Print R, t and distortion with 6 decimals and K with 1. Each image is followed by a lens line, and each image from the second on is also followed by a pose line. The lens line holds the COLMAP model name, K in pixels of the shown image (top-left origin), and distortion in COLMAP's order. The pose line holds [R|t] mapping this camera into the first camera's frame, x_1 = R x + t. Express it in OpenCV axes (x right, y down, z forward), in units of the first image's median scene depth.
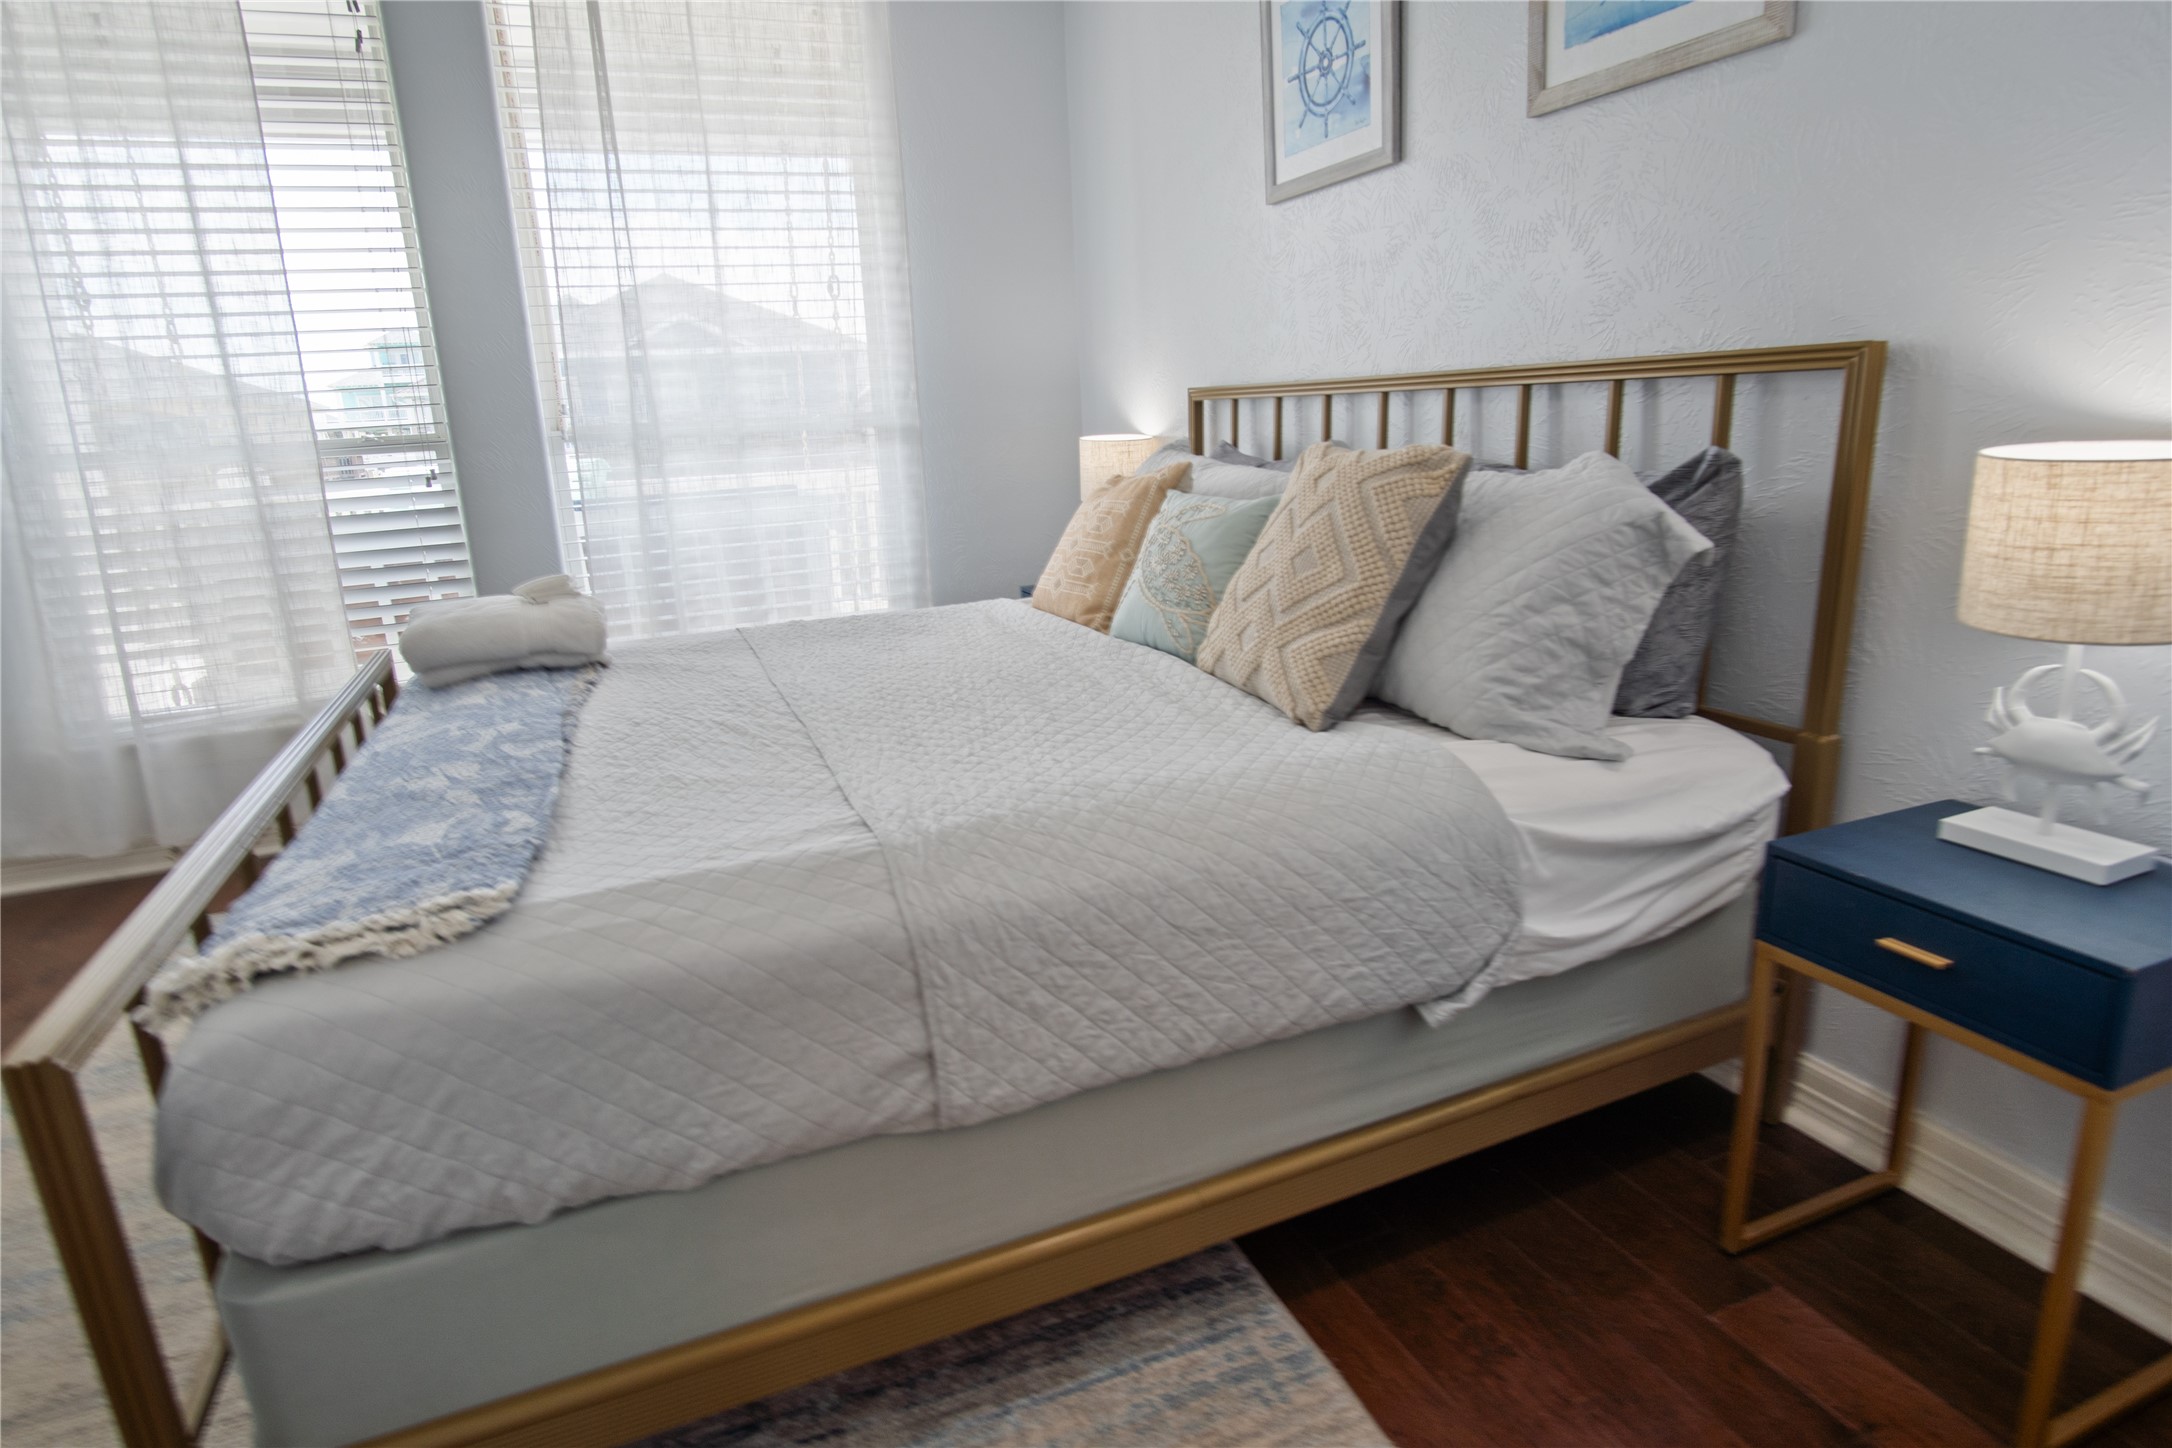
lens RADIAL K [[1193.8, 0, 1080.1], [0, 1193.8, 719.8], [0, 0, 1]] dist [-0.017677, 0.002956]
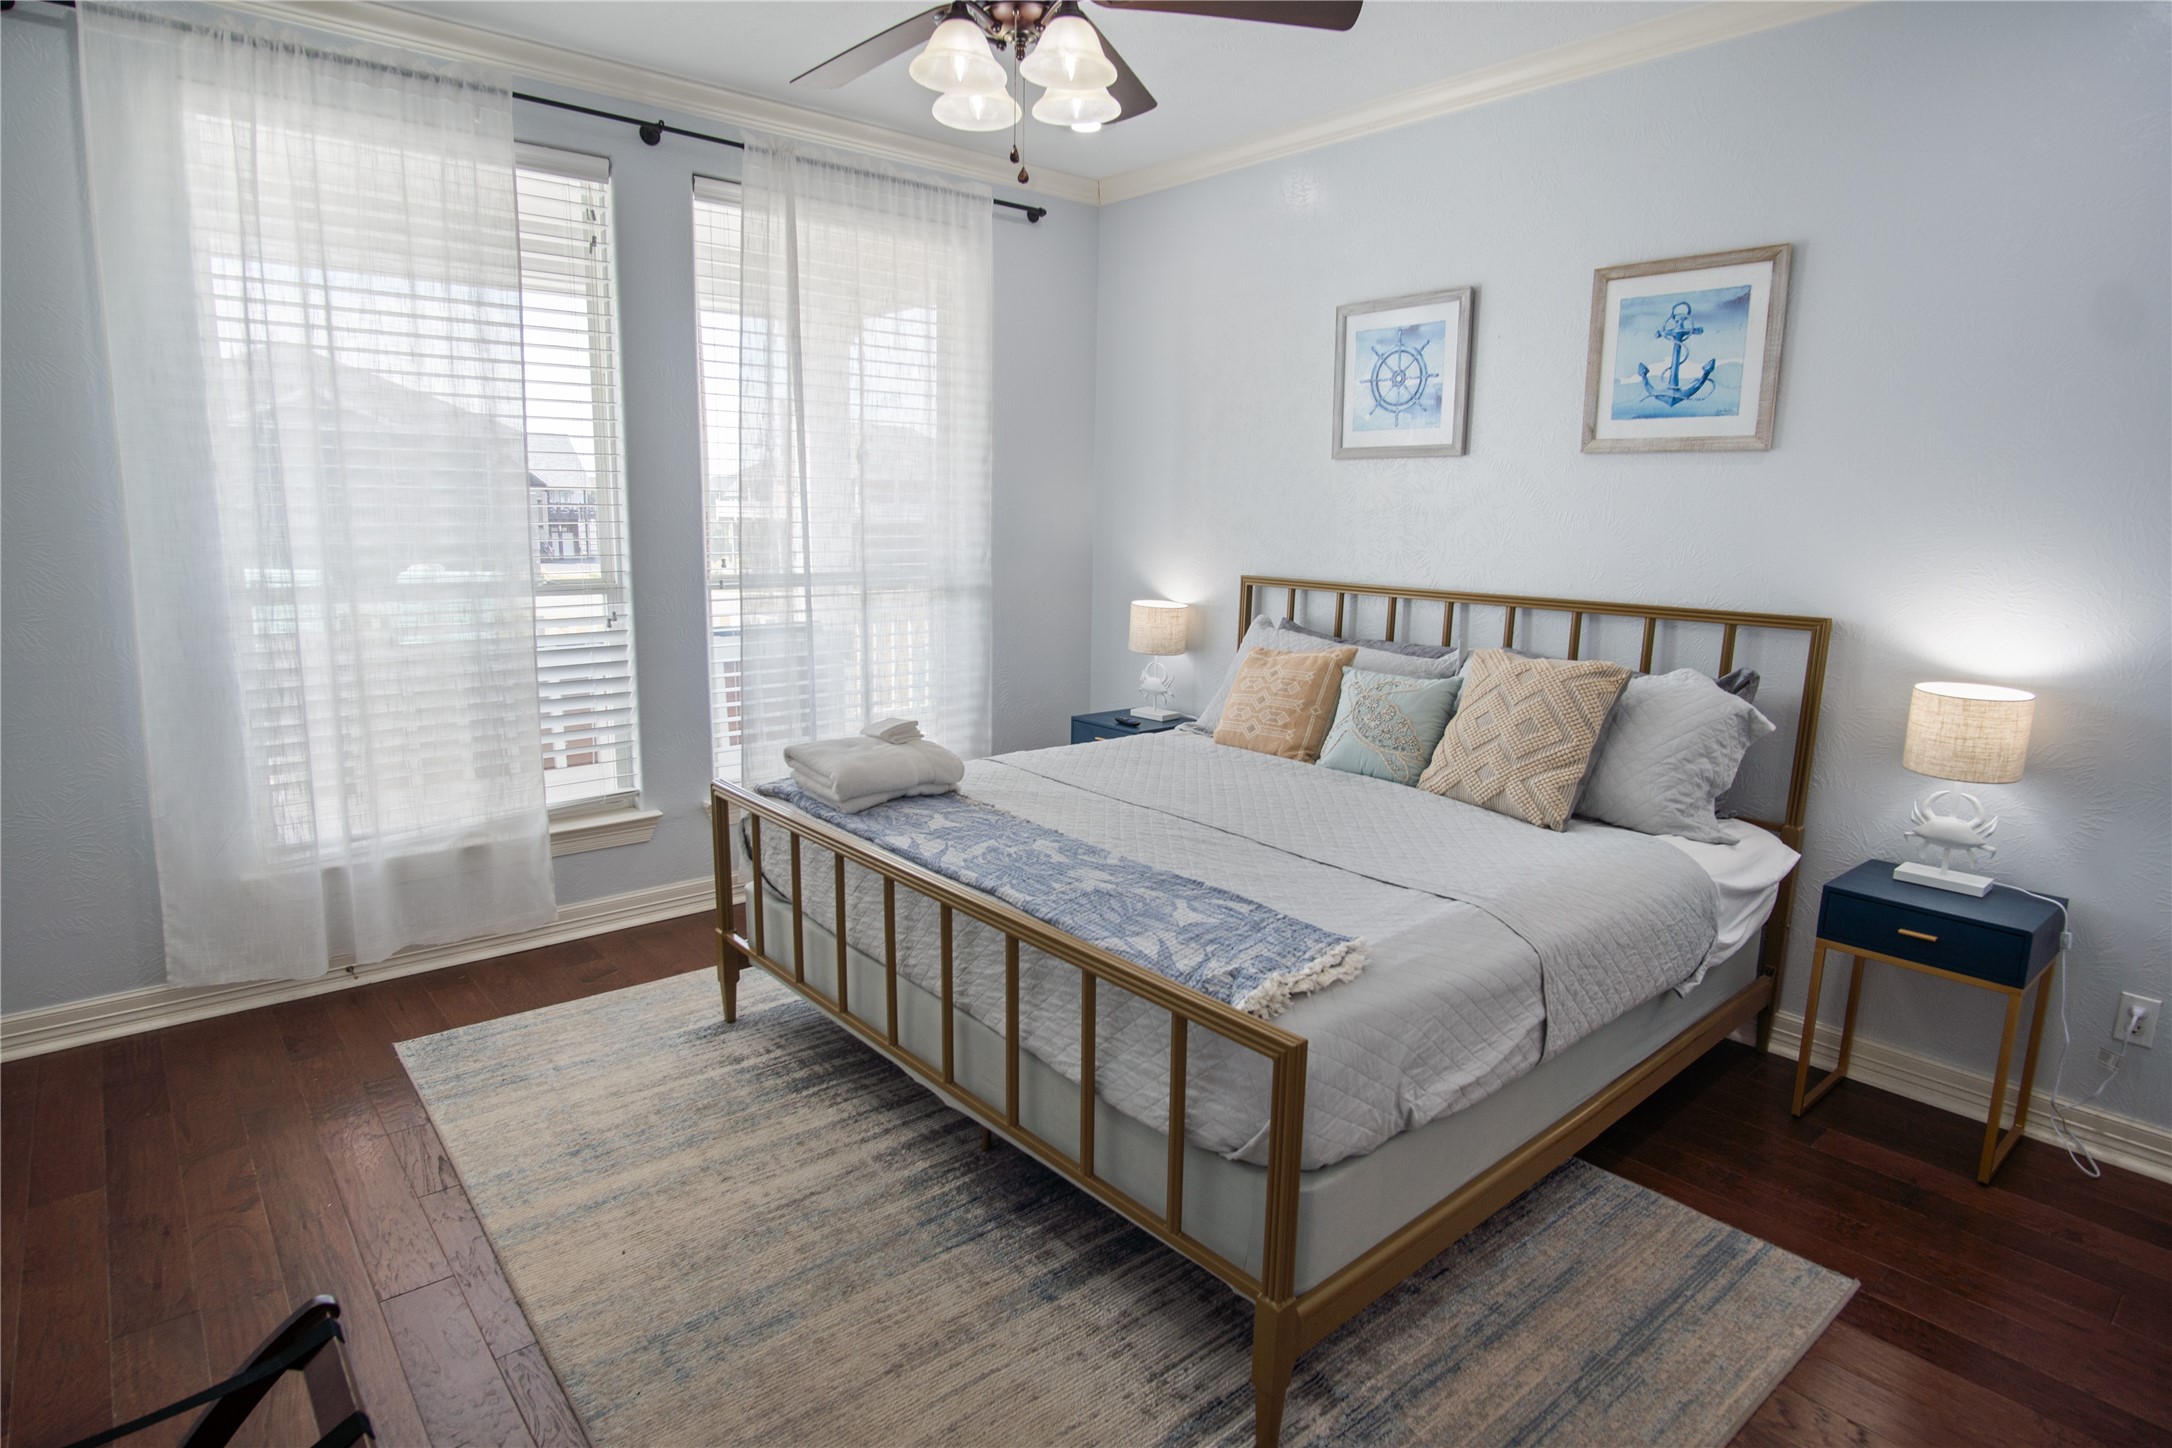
lens RADIAL K [[1159.3, 0, 1089.9], [0, 1159.3, 724.9], [0, 0, 1]] dist [-0.033766, 0.008799]
pose [[0.945620, 0.005567, 0.325226, -0.804410], [0.019531, 0.997078, -0.073855, -0.028744], [-0.324687, 0.076191, 0.942748, -0.259921]]
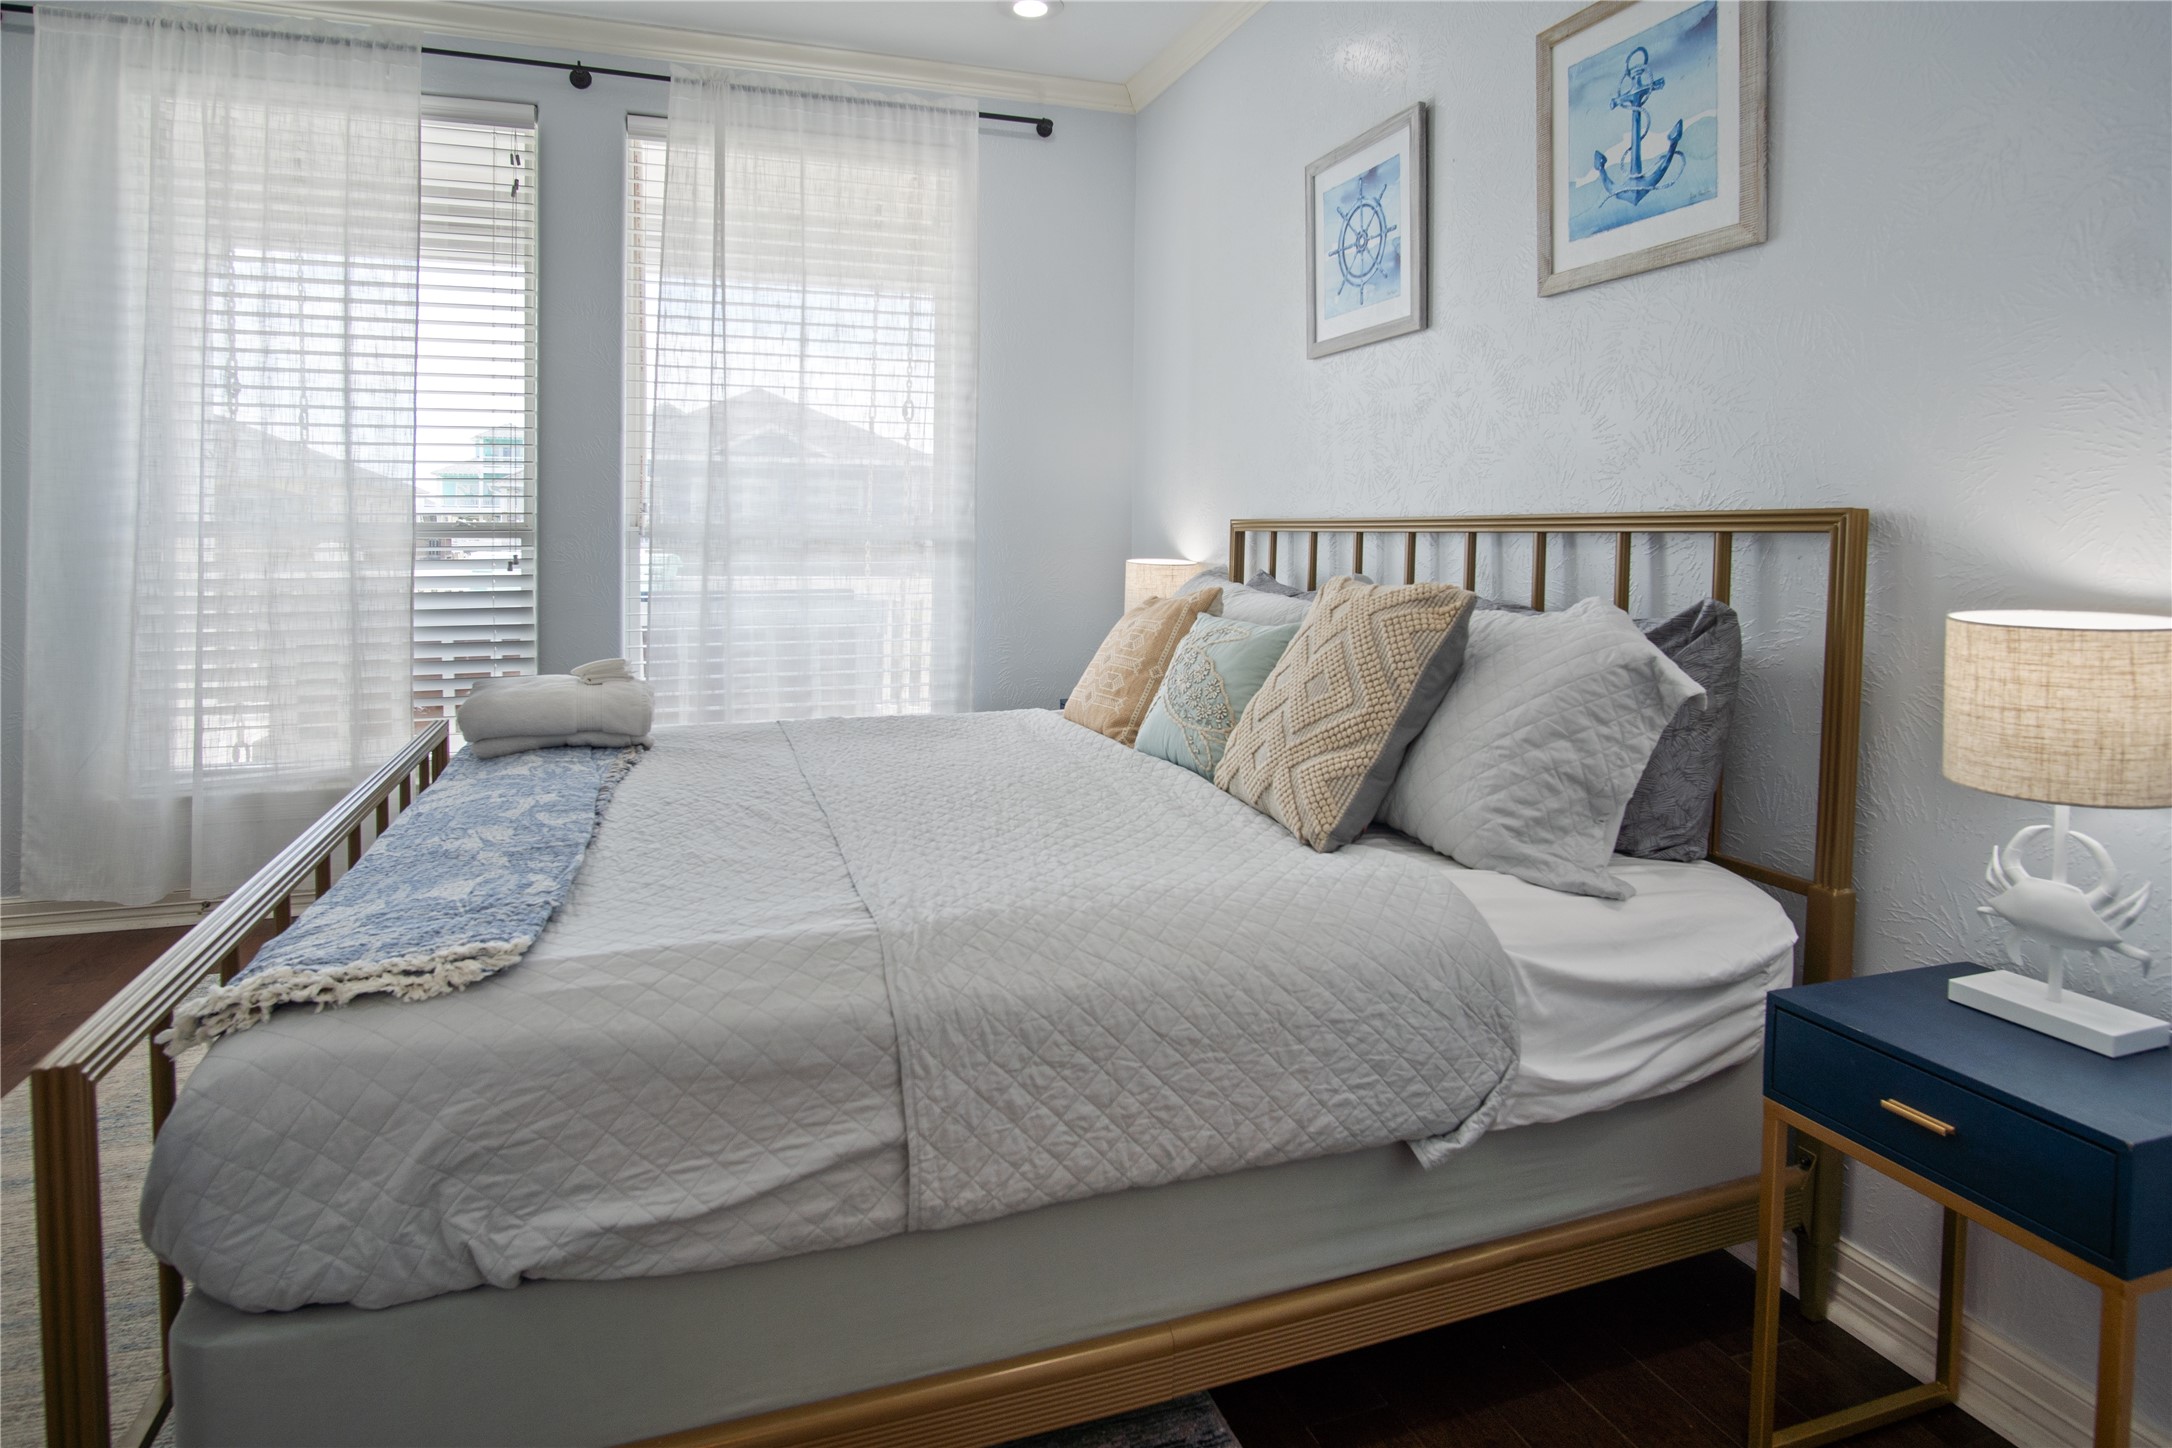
lens RADIAL K [[1221.7, 0, 1086.6], [0, 1221.7, 561.9], [0, 0, 1]] dist [-0.015629, -0.000335]
pose [[0.997240, 0.053659, -0.051321, 0.032242], [-0.063955, 0.971899, -0.226545, 0.014478], [0.037723, 0.229201, 0.972648, -0.062131]]
